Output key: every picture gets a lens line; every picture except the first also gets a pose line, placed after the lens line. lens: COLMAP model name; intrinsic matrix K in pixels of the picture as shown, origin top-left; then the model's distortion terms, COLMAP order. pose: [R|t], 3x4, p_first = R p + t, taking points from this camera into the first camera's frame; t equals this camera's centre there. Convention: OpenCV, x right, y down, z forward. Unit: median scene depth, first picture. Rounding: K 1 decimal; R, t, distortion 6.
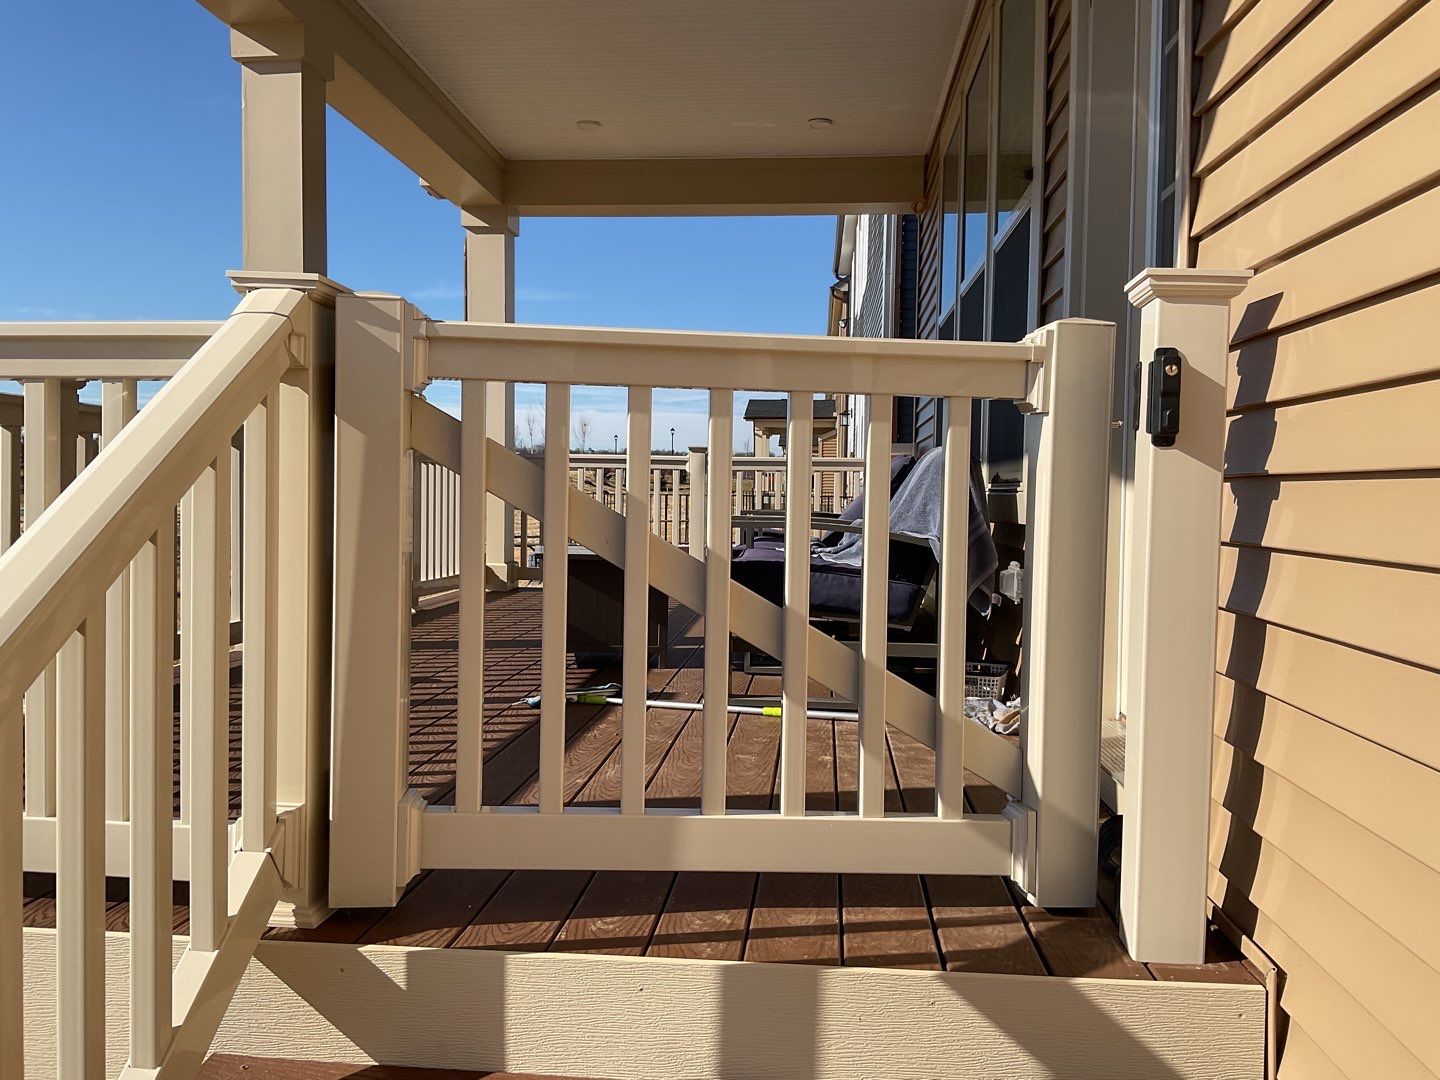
lens RADIAL K [[1189.5, 0, 720.0], [0, 1189.5, 540.0], [0, 0, 1]] dist [0.104279, -0.153520]
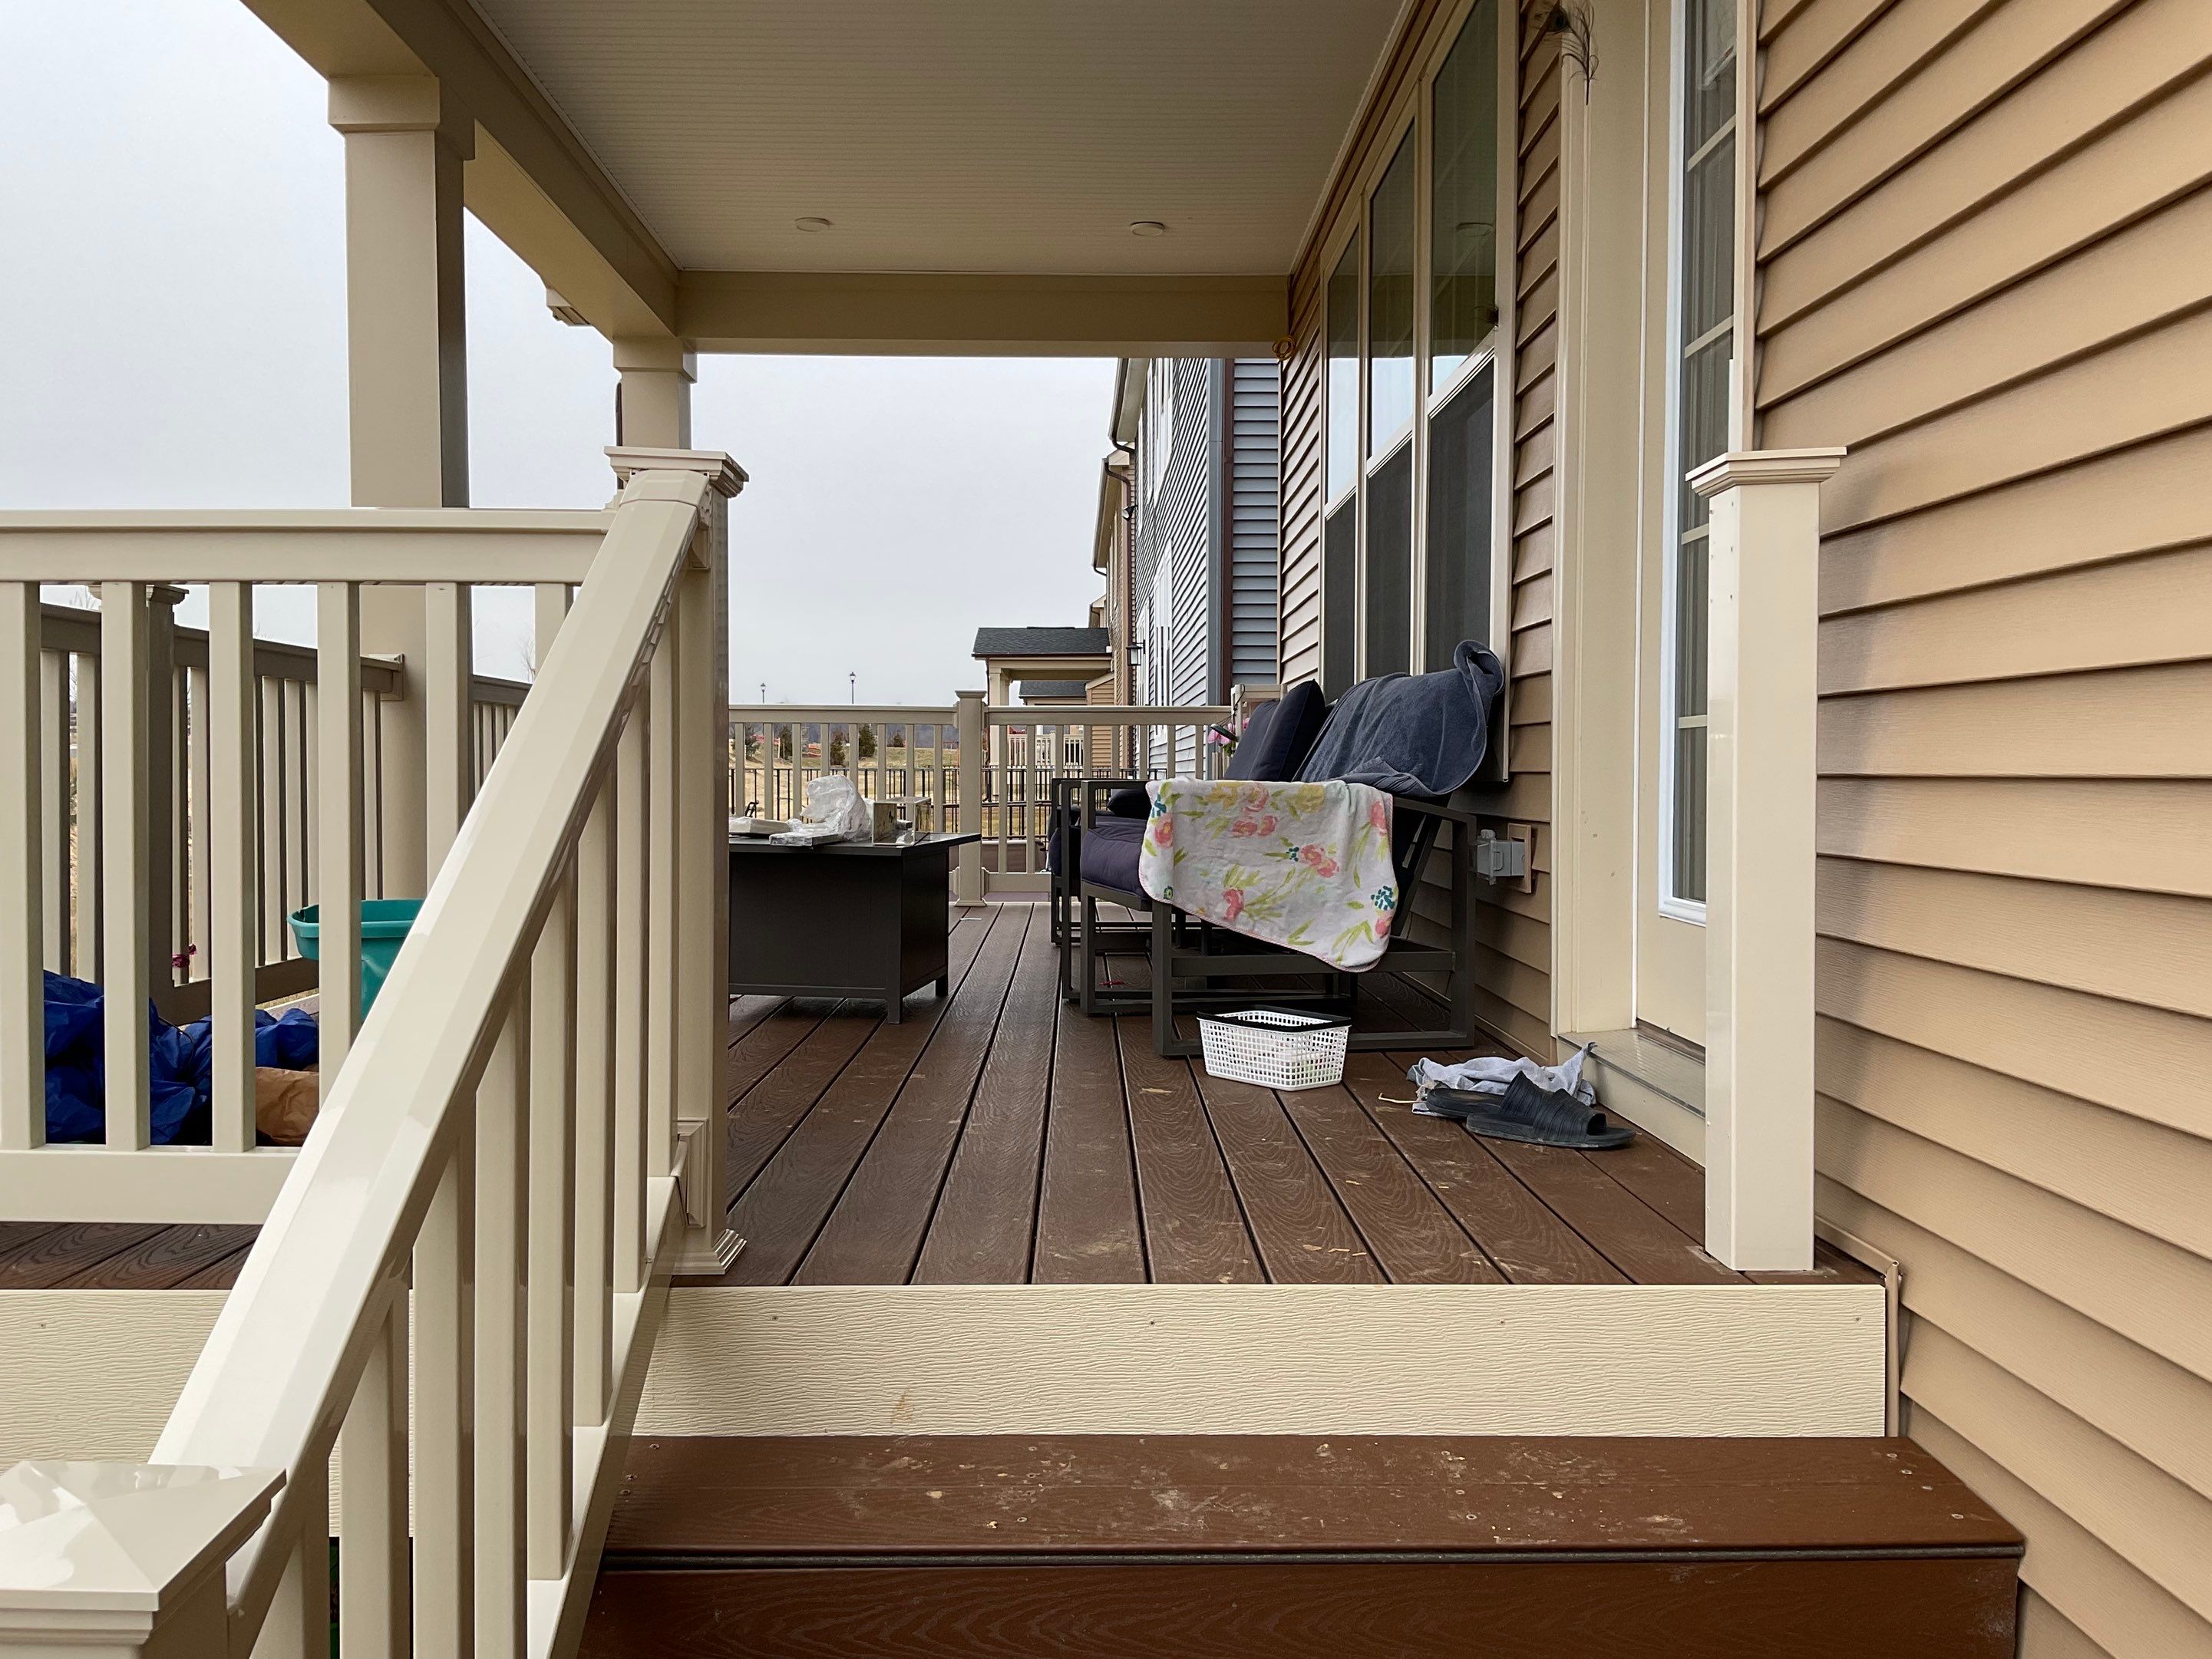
lens RADIAL K [[1814.0, 0, 1106.0], [0, 1814.0, 829.5], [0, 0, 1]] dist [0.108174, -0.208427]
pose [[0.994553, -0.014460, 0.103220, -0.073291], [0.015237, 0.999861, -0.006744, 0.015133], [-0.103108, 0.008280, 0.994636, -0.076259]]
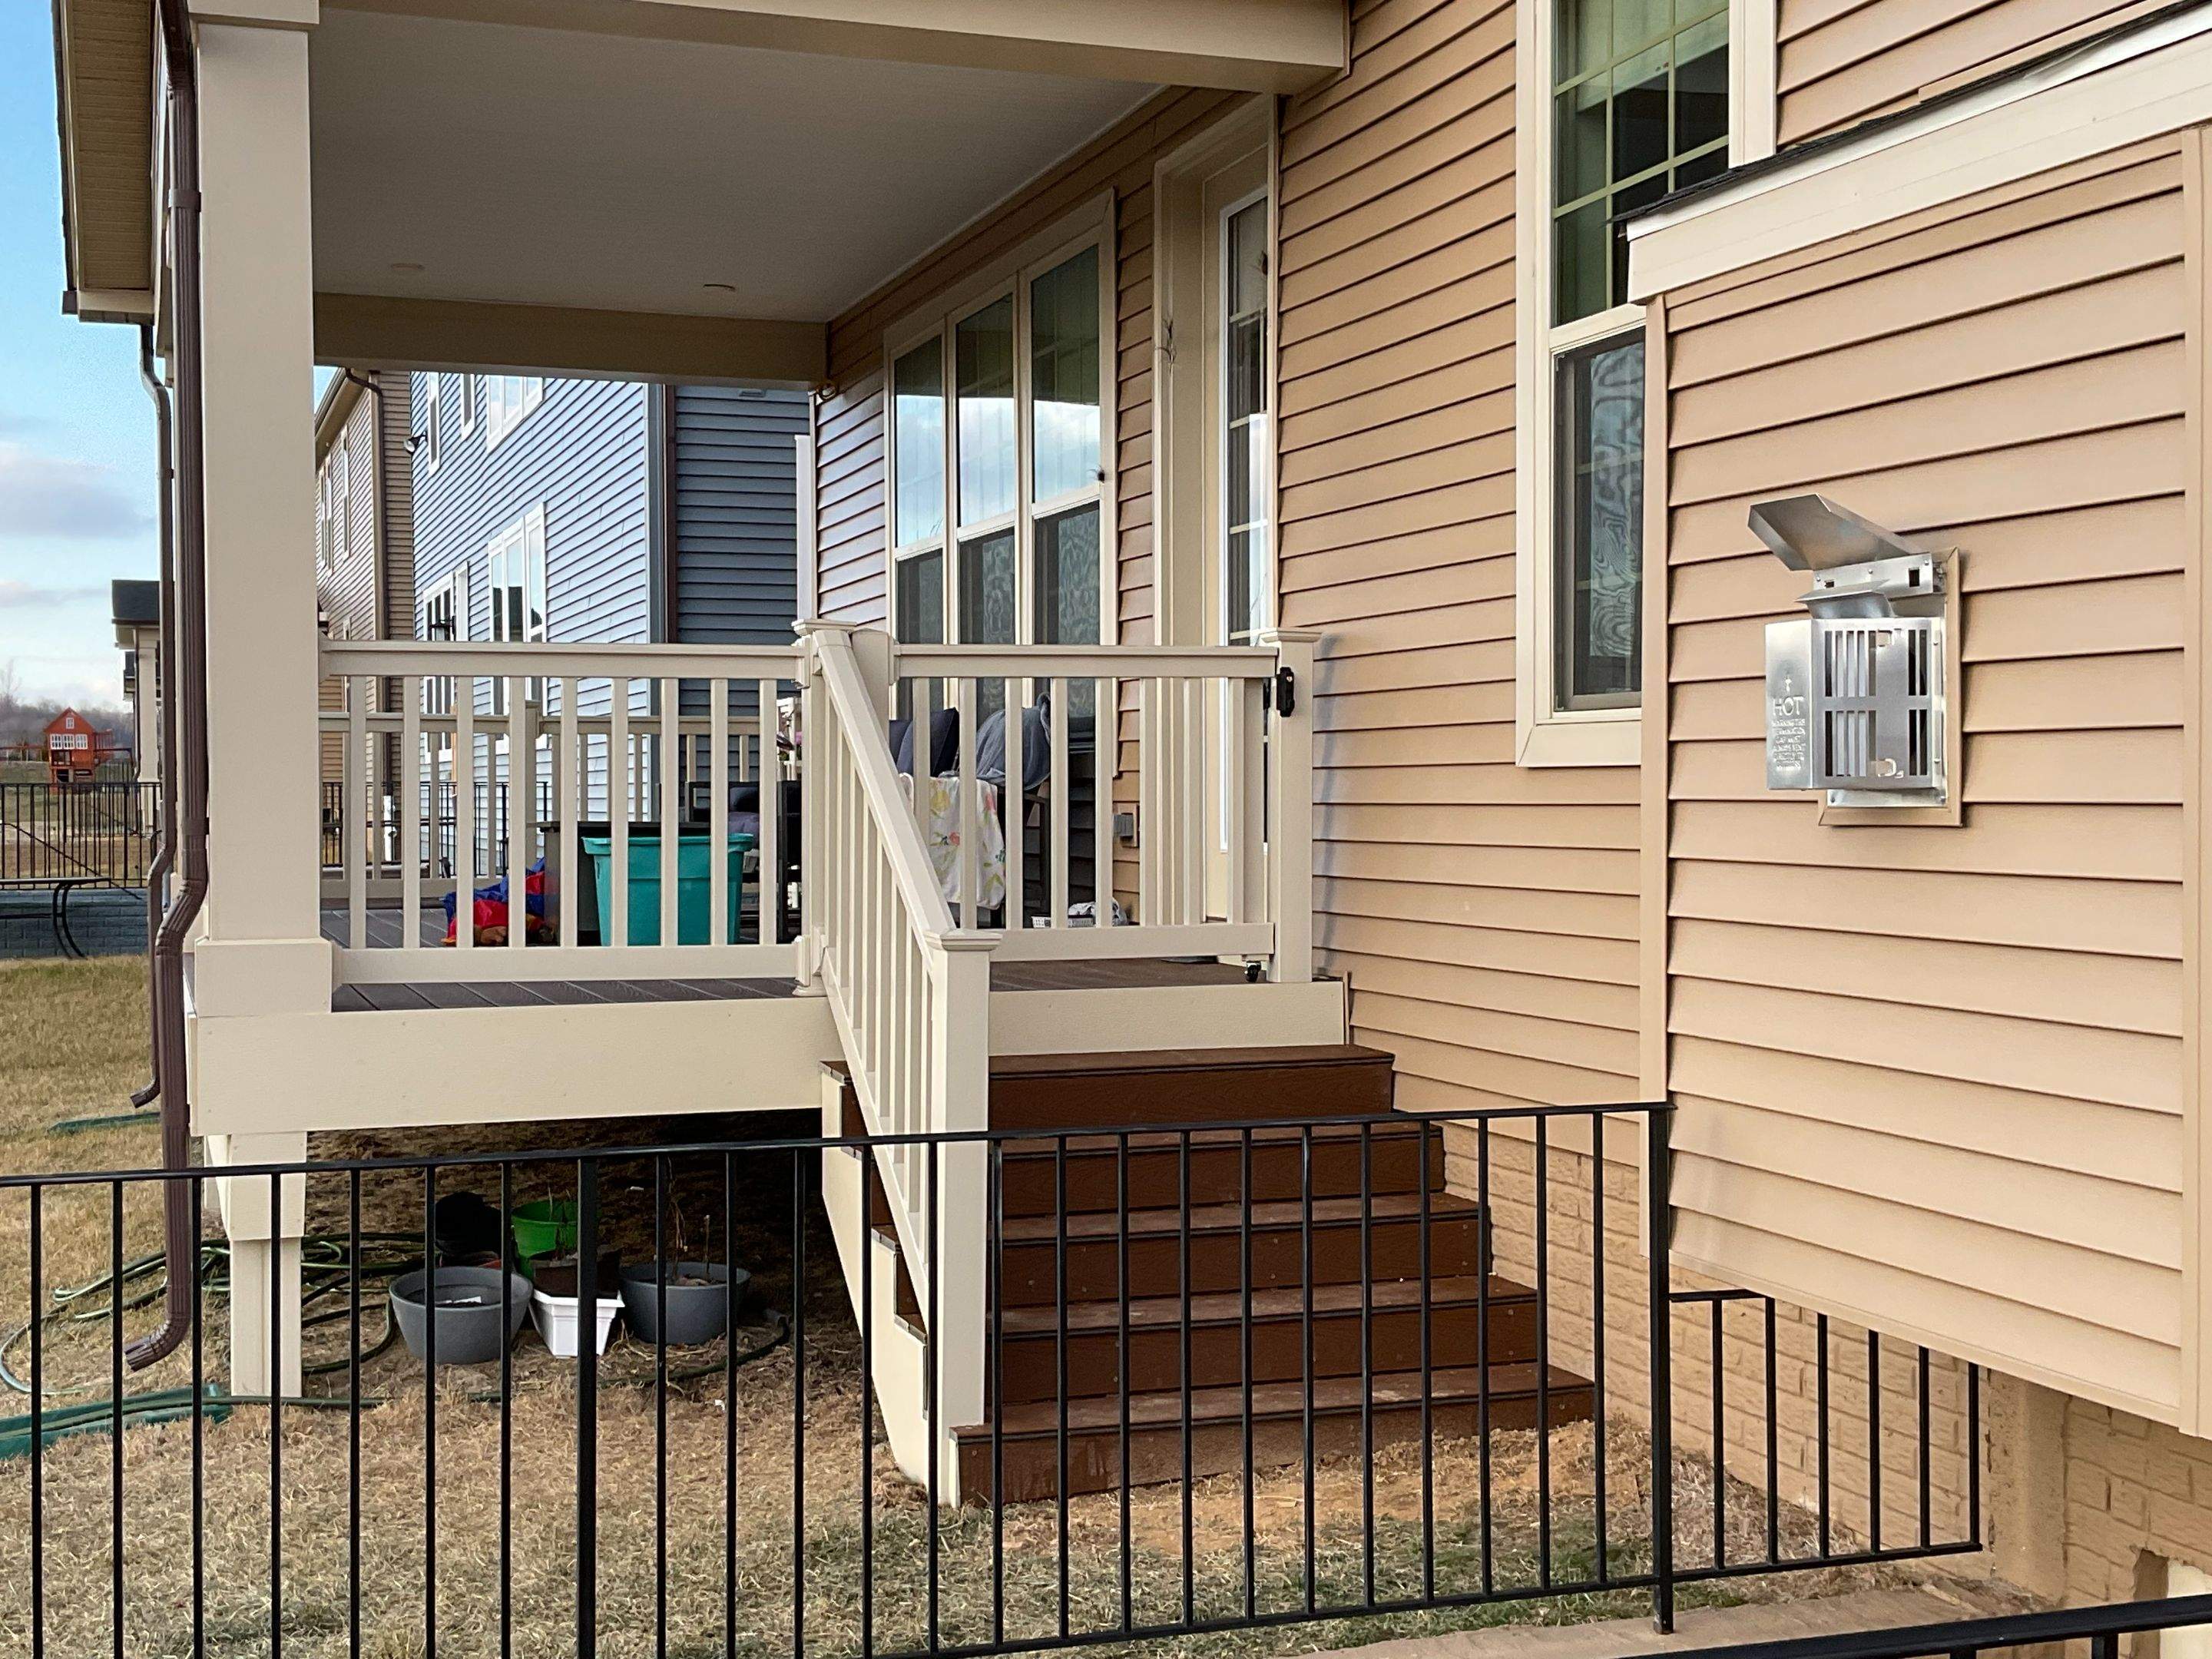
lens RADIAL K [[2990.1, 0, 1106.0], [0, 2990.1, 829.5], [0, 0, 1]] dist [0.001798, 0.000059]
pose [[0.923641, -0.020519, 0.382710, -0.604824], [0.031386, 0.999261, -0.022173, 0.069376], [-0.381973, 0.032492, 0.923602, -1.152311]]
